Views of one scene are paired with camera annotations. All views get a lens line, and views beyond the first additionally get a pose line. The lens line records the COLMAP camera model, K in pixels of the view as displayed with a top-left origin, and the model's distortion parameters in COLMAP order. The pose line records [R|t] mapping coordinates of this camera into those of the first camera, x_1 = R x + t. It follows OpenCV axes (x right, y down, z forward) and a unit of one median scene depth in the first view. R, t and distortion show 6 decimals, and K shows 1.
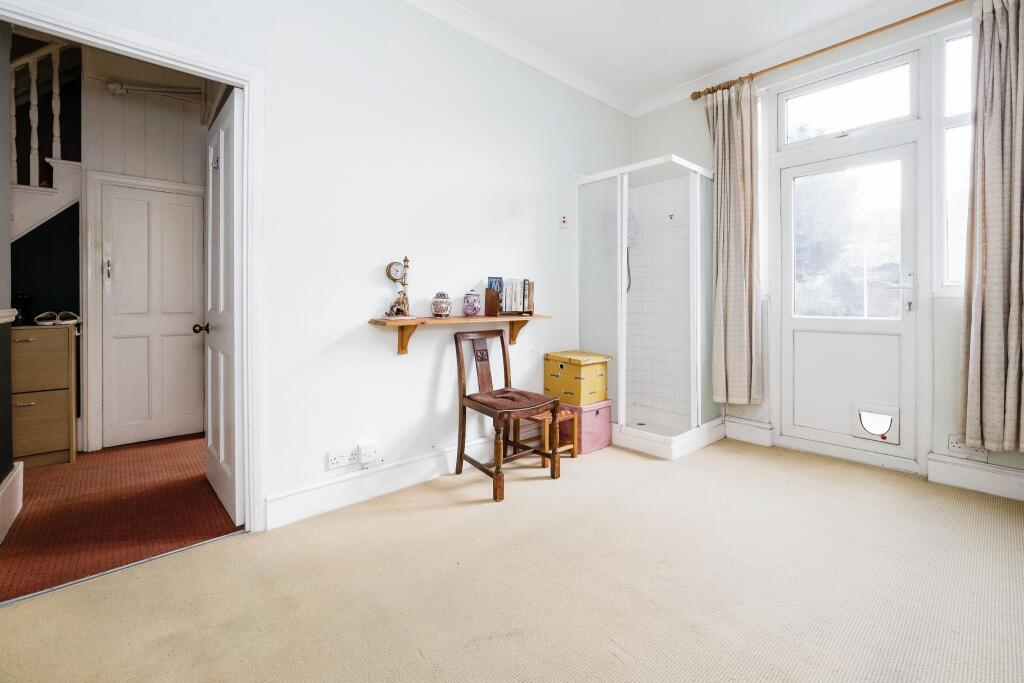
lens RADIAL K [[439.2, 0, 510.2], [0, 439.2, 303.6], [0, 0, 1]] dist [-0.000600, -0.000103]
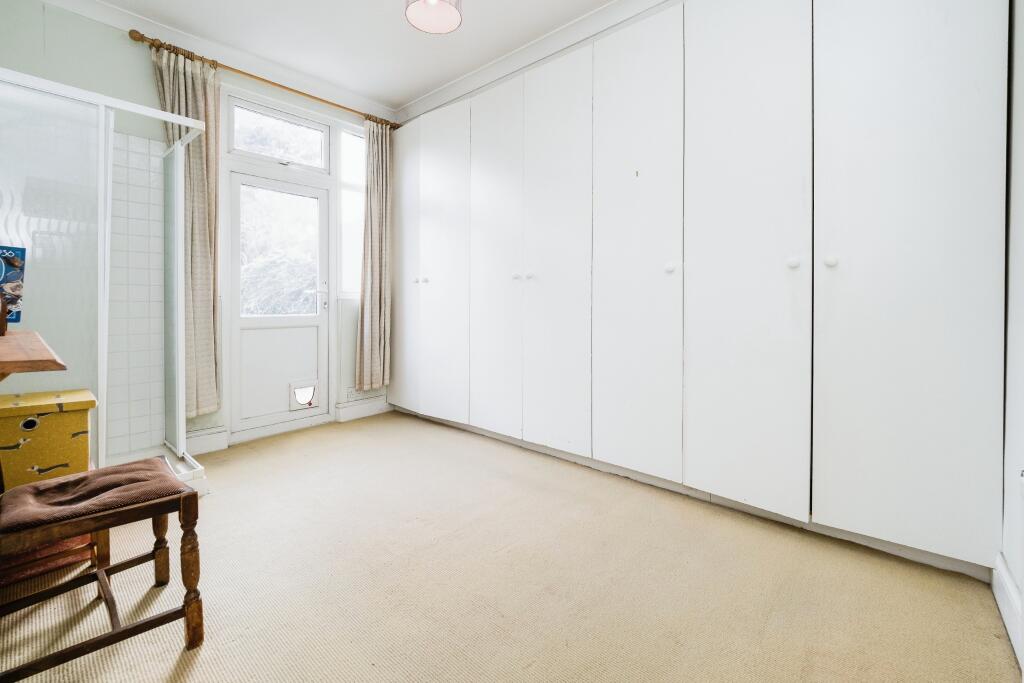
lens RADIAL K [[439.2, 0, 510.2], [0, 439.2, 303.6], [0, 0, 1]] dist [-0.000600, -0.000103]
pose [[-0.109955, -0.004997, 0.993924, -0.511865], [0.001338, 0.999986, 0.005176, -0.005029], [-0.993936, 0.001899, -0.109946, 0.521122]]
